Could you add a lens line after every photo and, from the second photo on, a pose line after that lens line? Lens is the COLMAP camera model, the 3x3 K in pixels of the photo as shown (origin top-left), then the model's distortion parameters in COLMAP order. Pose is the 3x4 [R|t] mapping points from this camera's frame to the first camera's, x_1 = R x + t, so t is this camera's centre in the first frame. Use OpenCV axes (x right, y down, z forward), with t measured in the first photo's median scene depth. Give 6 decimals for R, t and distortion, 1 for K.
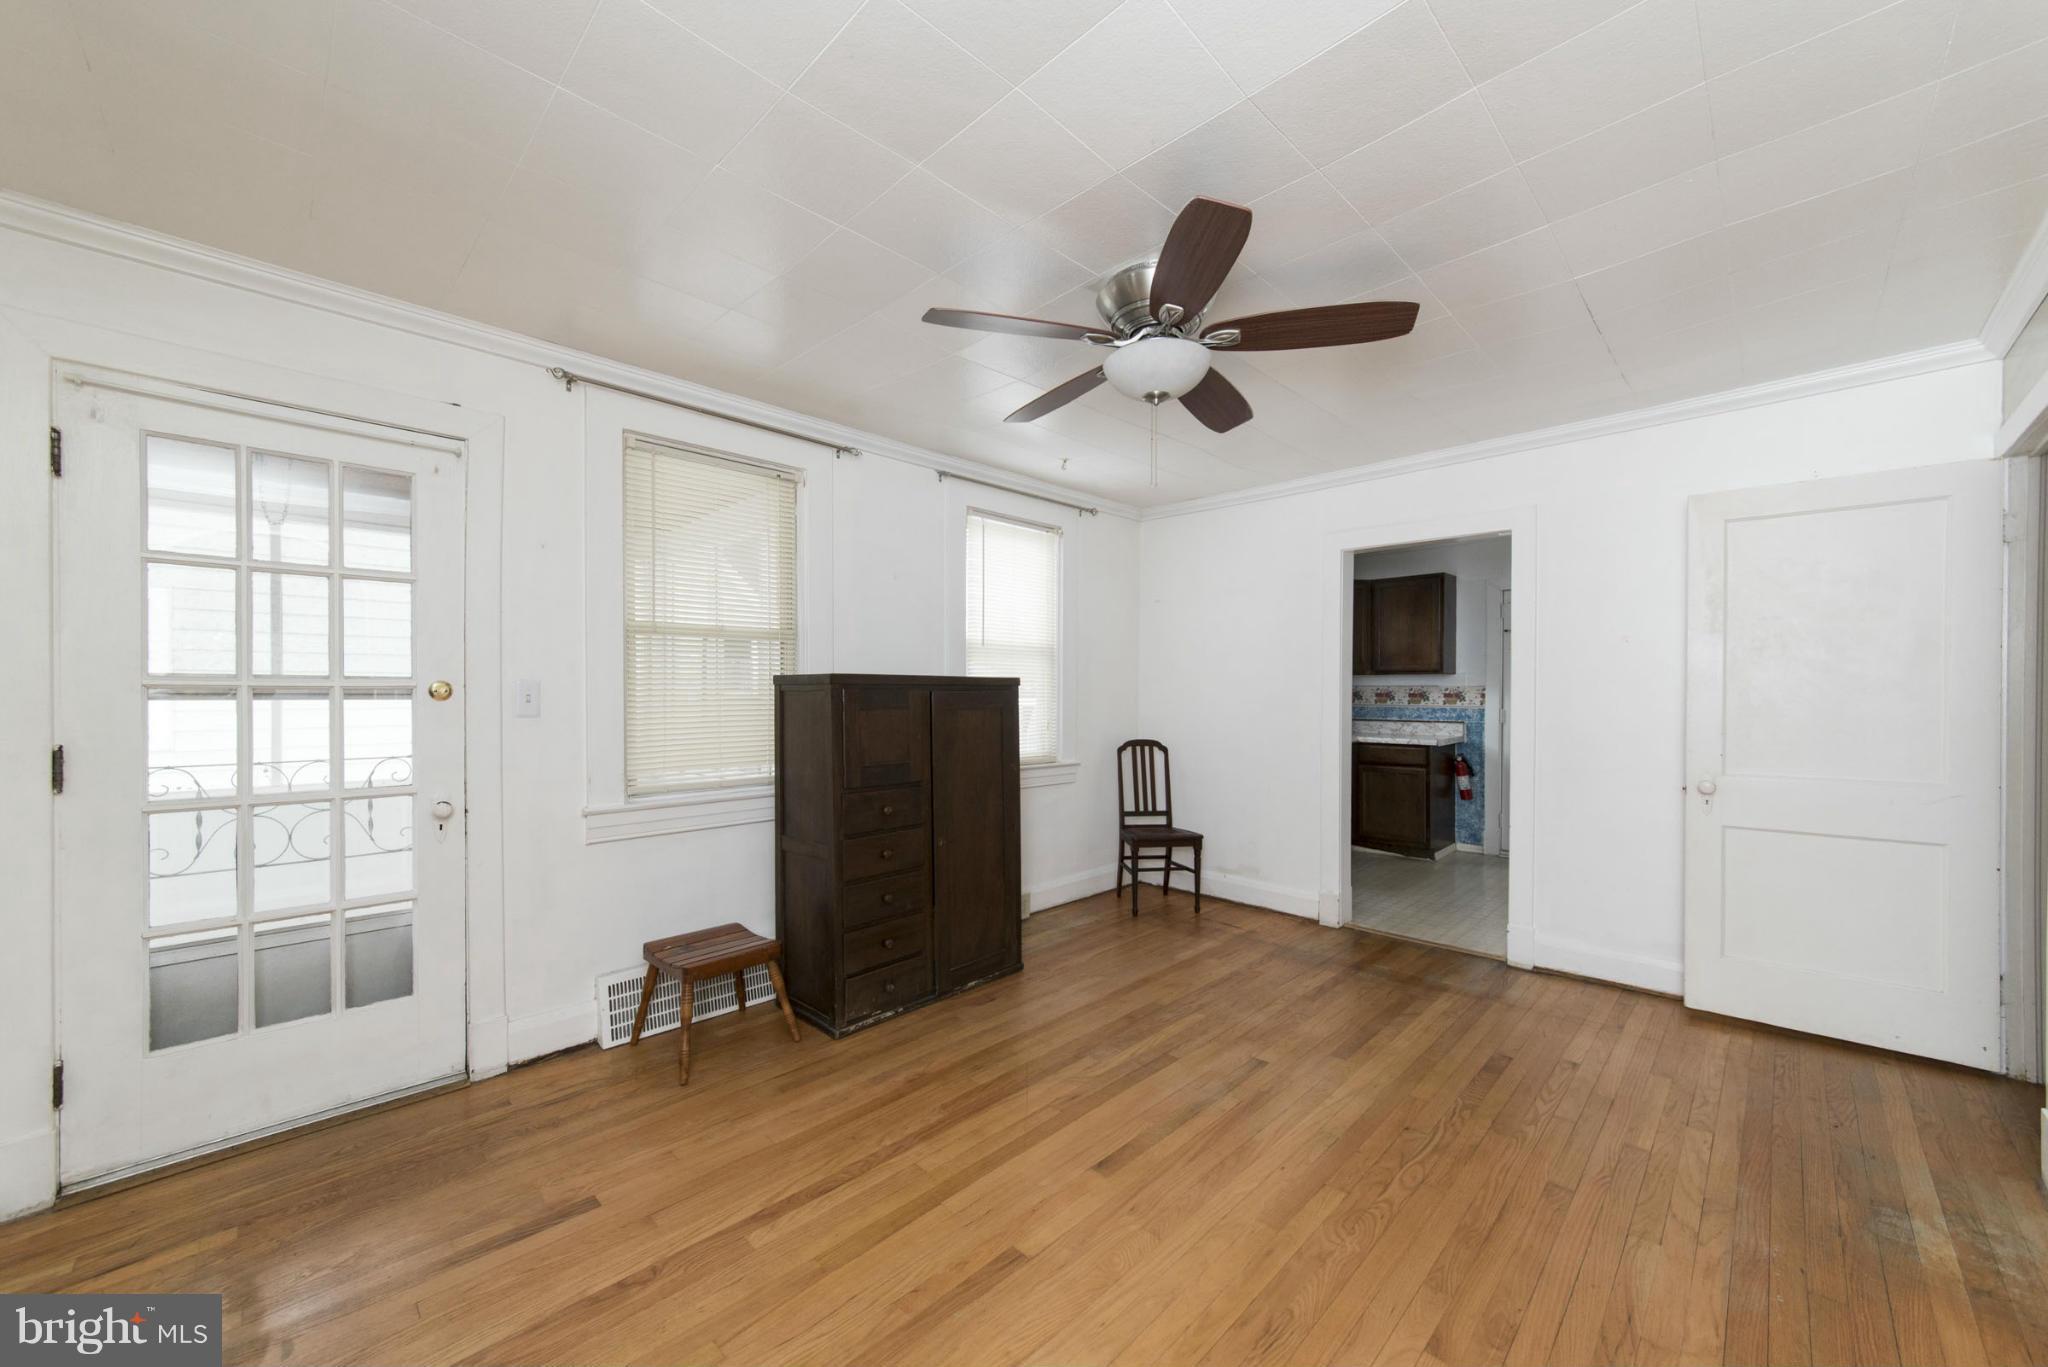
lens RADIAL K [[770.3, 0, 1029.7], [0, 770.3, 692.3], [0, 0, 1]] dist [-0.000212, -0.000053]
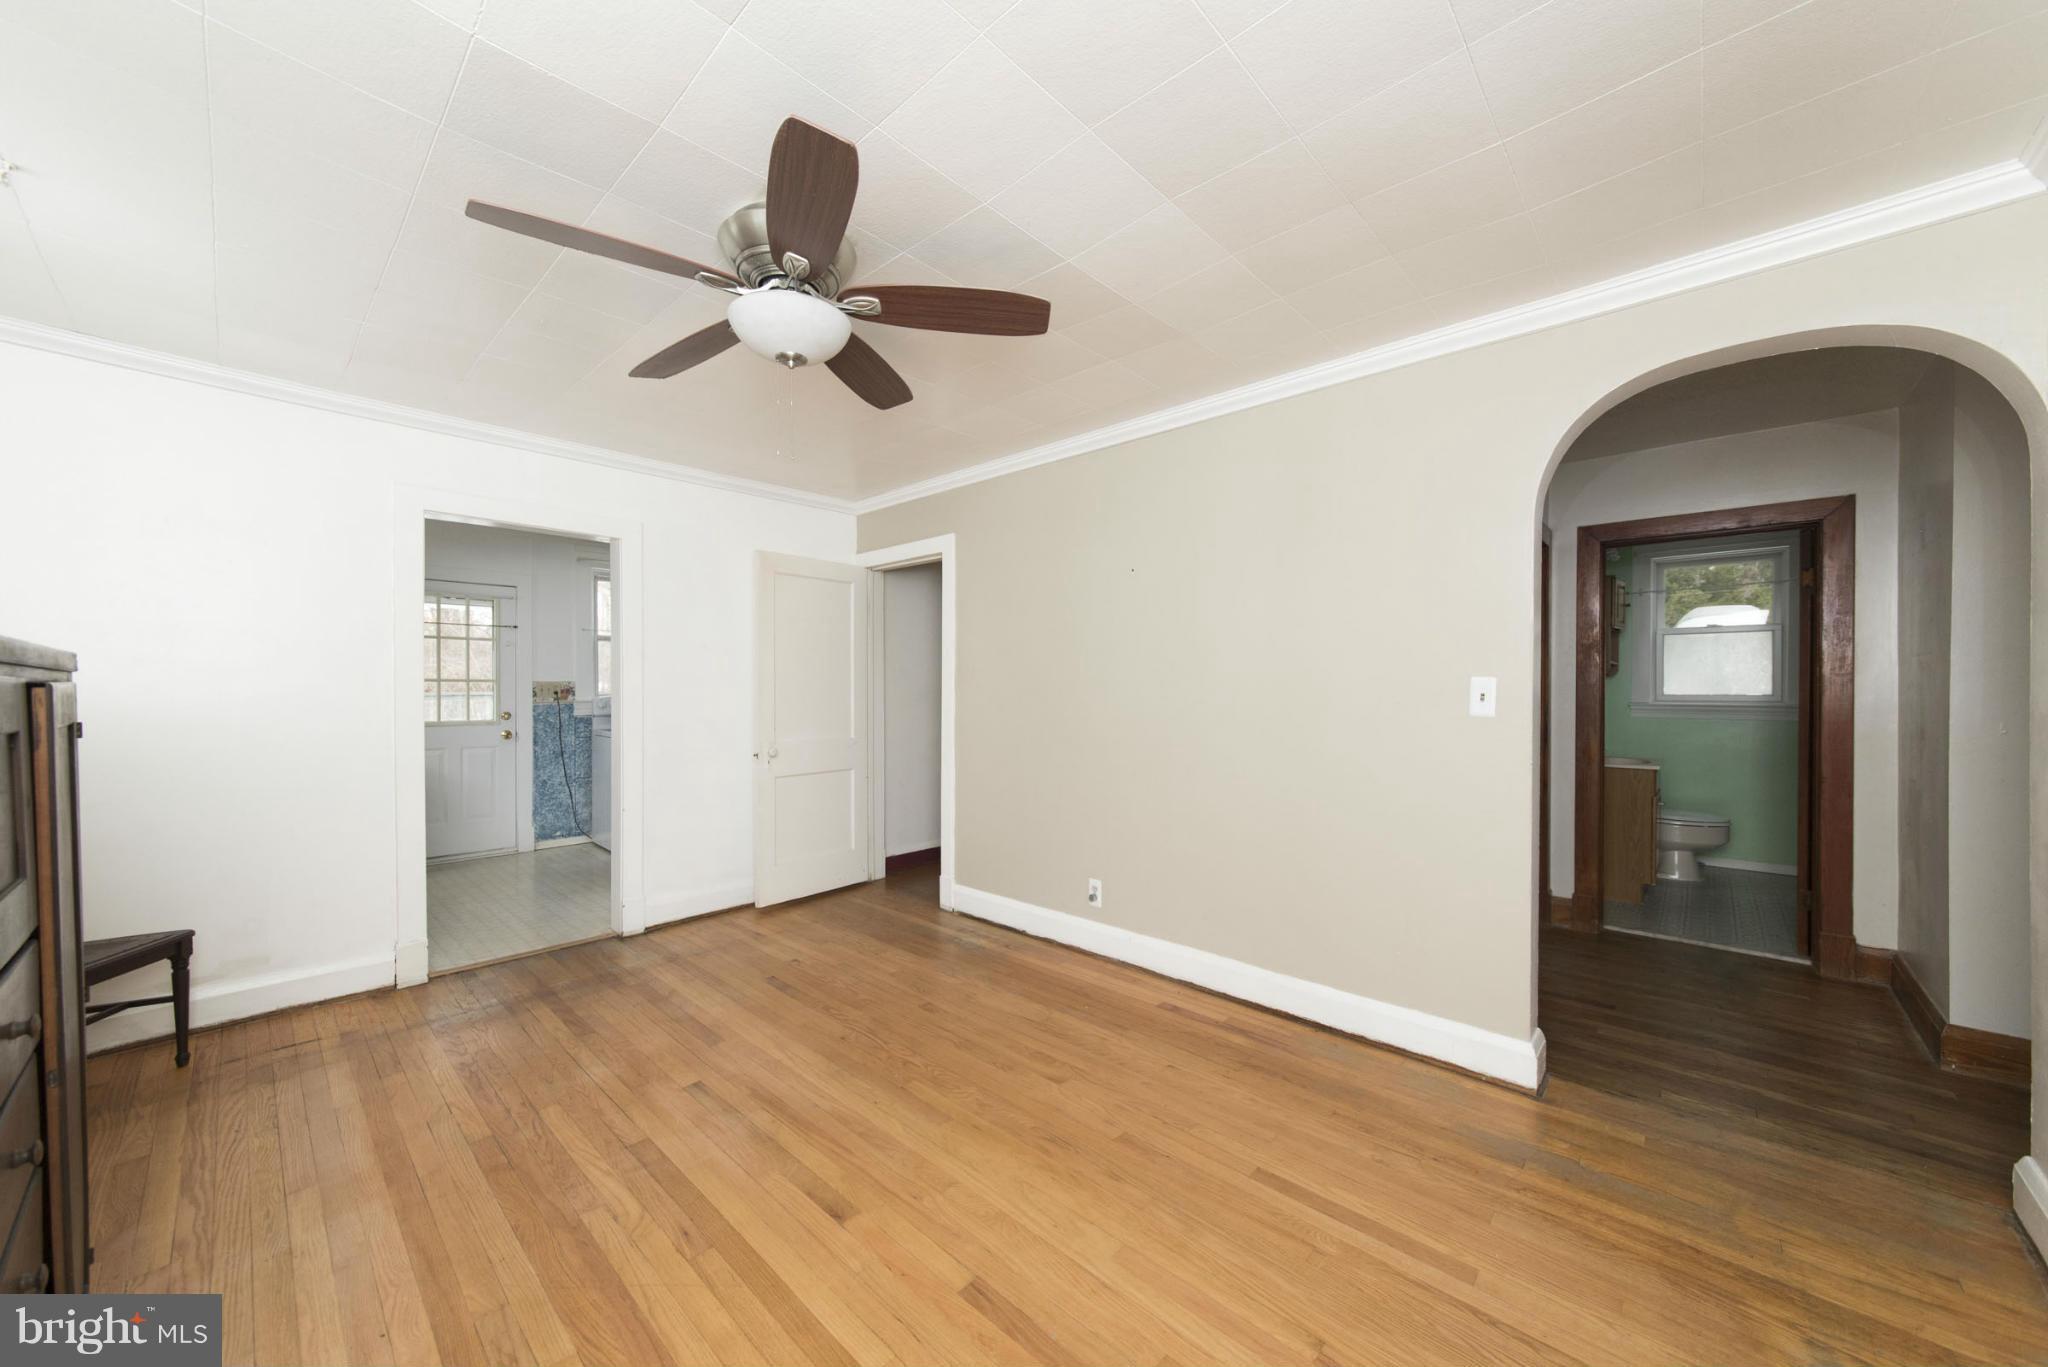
lens RADIAL K [[734.9, 0, 1020.4], [0, 734.9, 693.2], [0, 0, 1]] dist [-0.000164, -0.000037]
pose [[-0.021948, -0.010161, 0.999707, -0.555743], [0.002439, 0.999945, 0.010217, -0.001538], [-0.999756, 0.002662, -0.021922, 0.588629]]
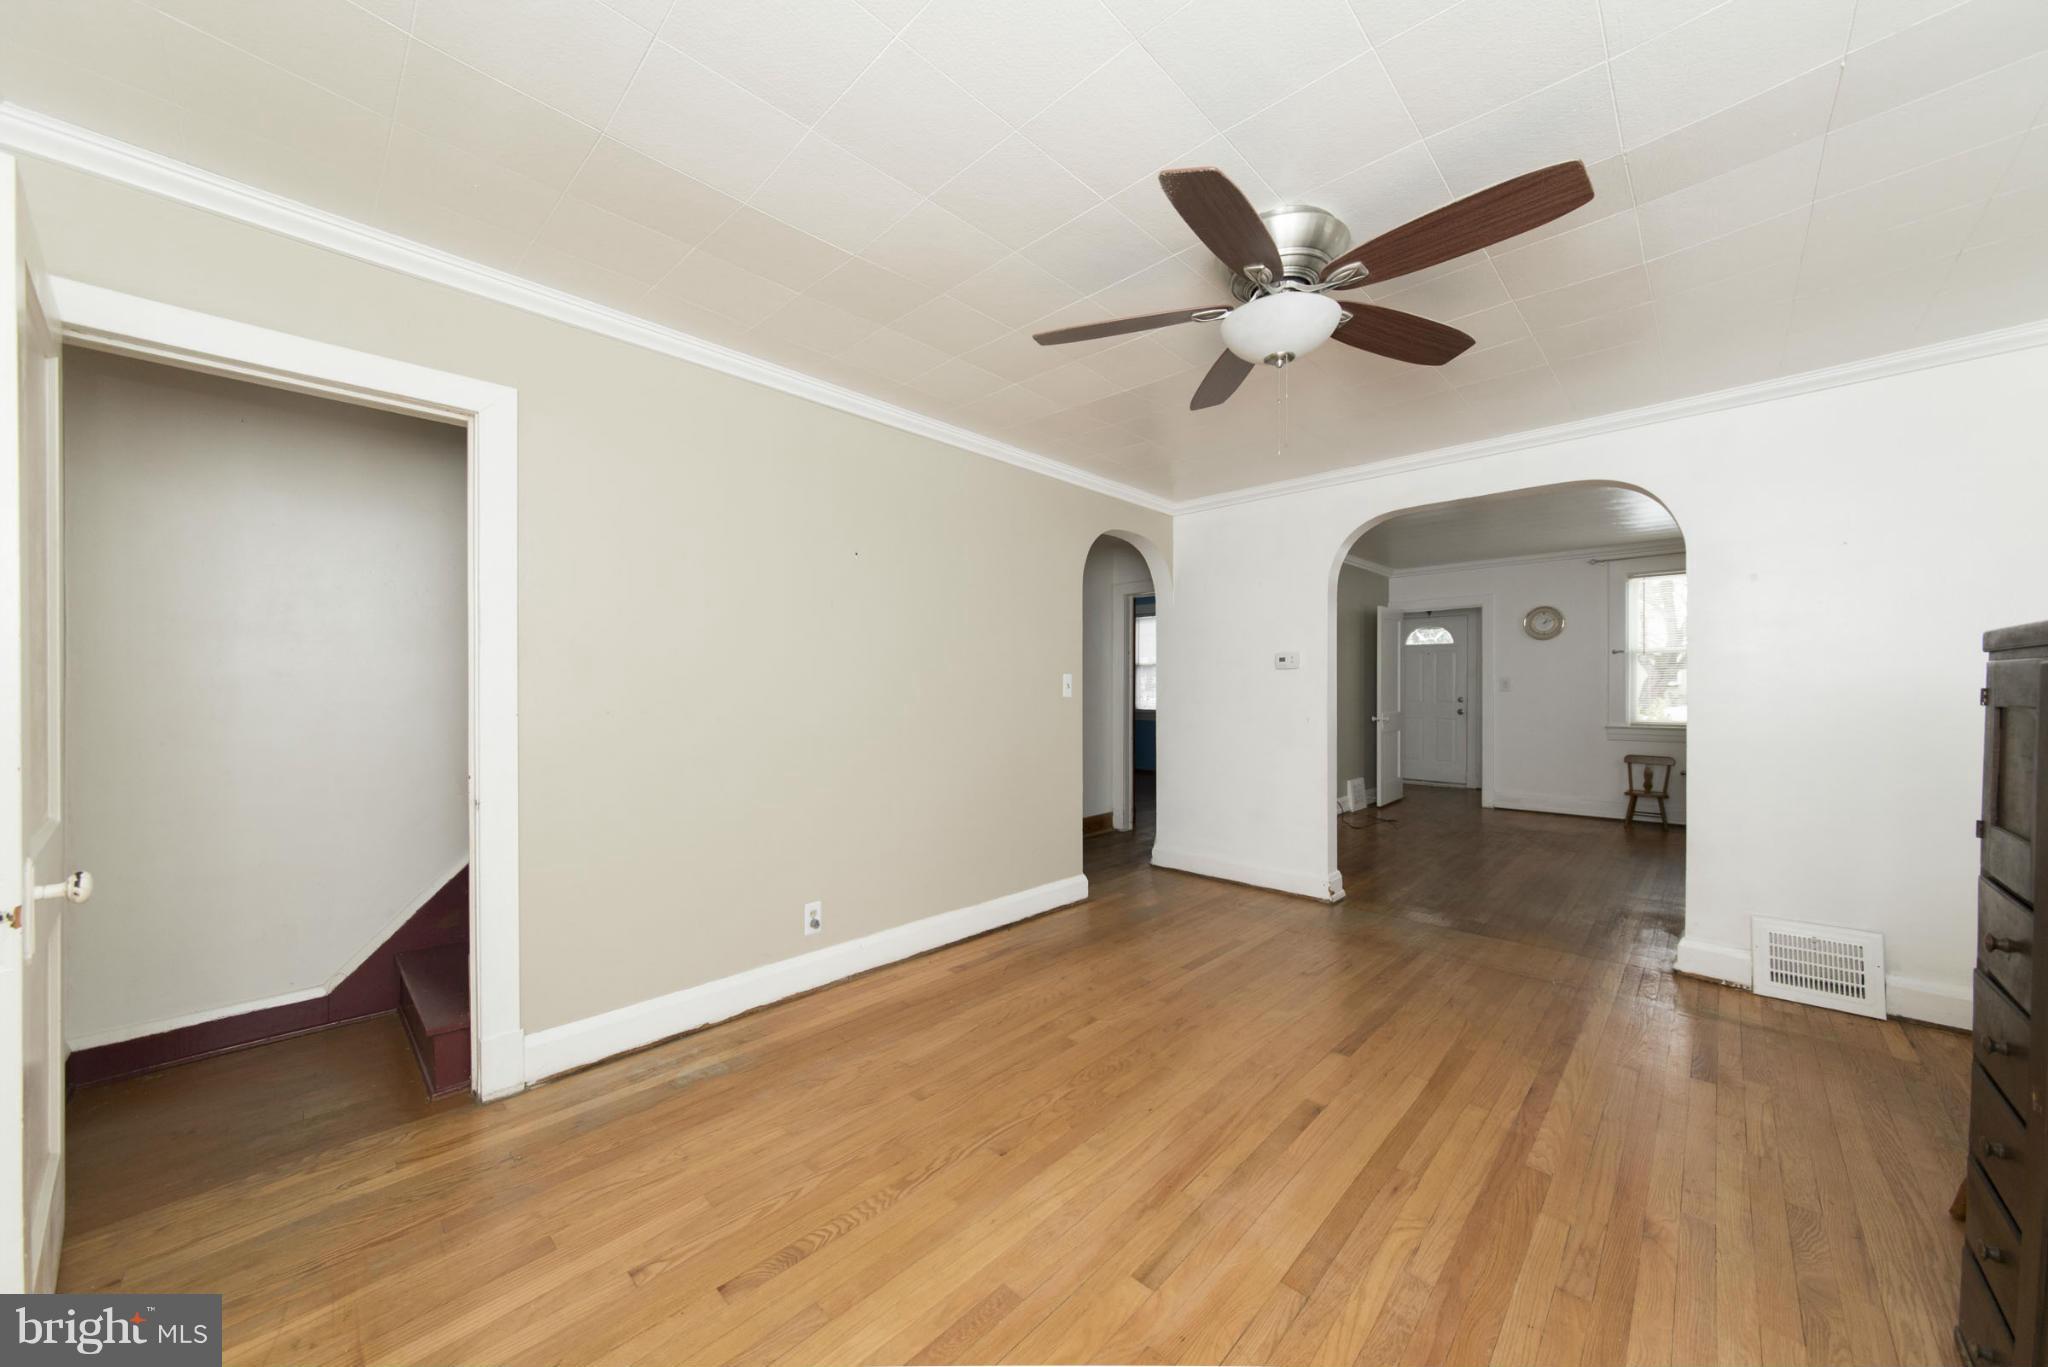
lens RADIAL K [[724.8, 0, 1022.8], [0, 724.8, 688.2], [0, 0, 1]] dist [-0.001411, 0.003397]
pose [[-0.999987, -0.003234, -0.003919, 0.377739], [-0.003266, 0.999961, 0.008147, 0.006818], [0.003893, 0.008160, -0.999959, 1.478779]]
